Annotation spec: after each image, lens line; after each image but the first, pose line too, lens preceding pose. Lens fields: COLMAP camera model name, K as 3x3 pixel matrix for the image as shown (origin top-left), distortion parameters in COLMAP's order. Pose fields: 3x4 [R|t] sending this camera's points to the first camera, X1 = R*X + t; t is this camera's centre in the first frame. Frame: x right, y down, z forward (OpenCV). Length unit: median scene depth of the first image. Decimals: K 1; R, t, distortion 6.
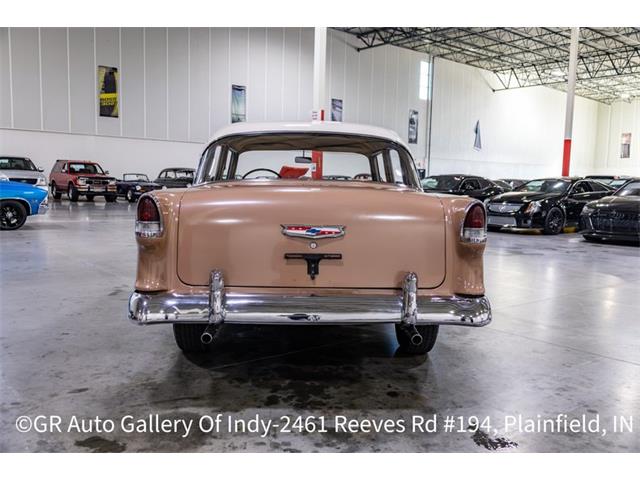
lens RADIAL K [[570.3, 0, 320.0], [0, 570.3, 240.0], [0, 0, 1]] dist [0.003023, 0.002442]
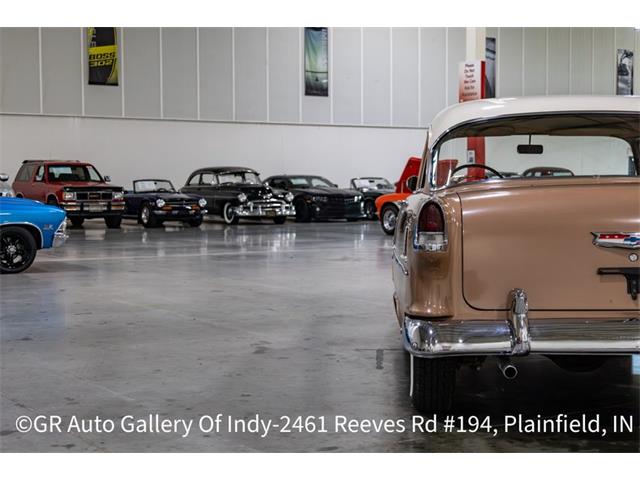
lens RADIAL K [[1044.8, 0, 335.2], [0, 1044.8, 240.8], [0, 0, 1]] dist [0.016393, -0.020668]
pose [[0.994430, -0.024675, -0.102475, -0.028164], [0.019581, 0.998536, -0.050429, 0.005294], [0.103569, 0.048141, 0.993457, -0.050957]]
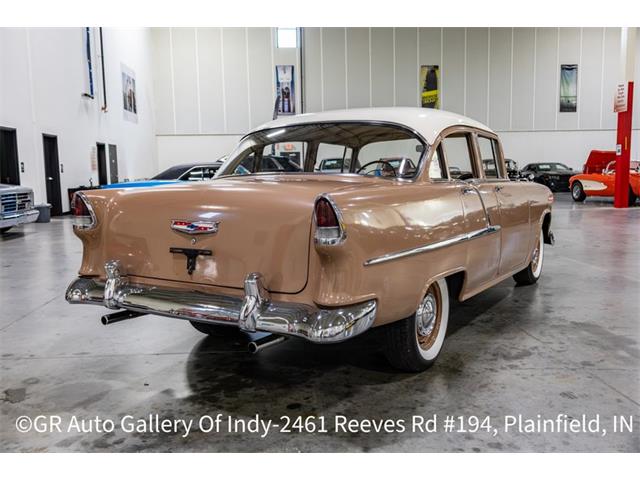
lens RADIAL K [[570.3, 0, 320.0], [0, 570.3, 240.0], [0, 0, 1]] dist [0.003023, 0.002442]
pose [[0.822171, 0.026936, -0.568603, 0.075716], [-0.019075, 0.999623, 0.019772, -0.001629], [0.568921, -0.005410, 0.822375, 0.030814]]
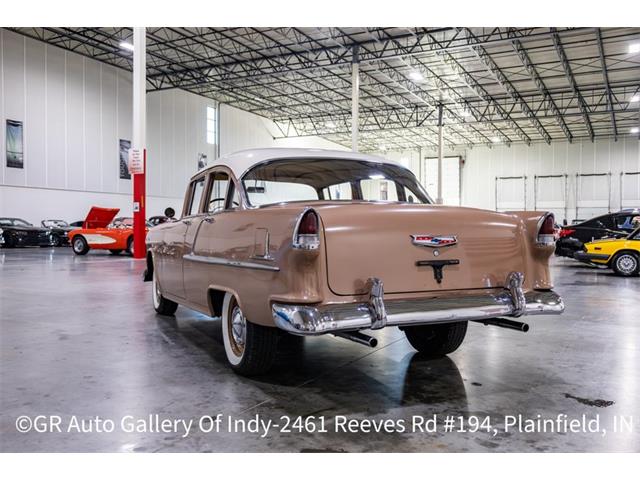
lens RADIAL K [[566.6, 0, 319.0], [0, 566.6, 251.1], [0, 0, 1]] dist [-0.006988, -0.001065]
pose [[0.922380, -0.034094, 0.384775, -0.066879], [0.055934, 0.997388, -0.045709, 0.004445], [-0.382212, 0.063684, 0.921878, 0.005809]]
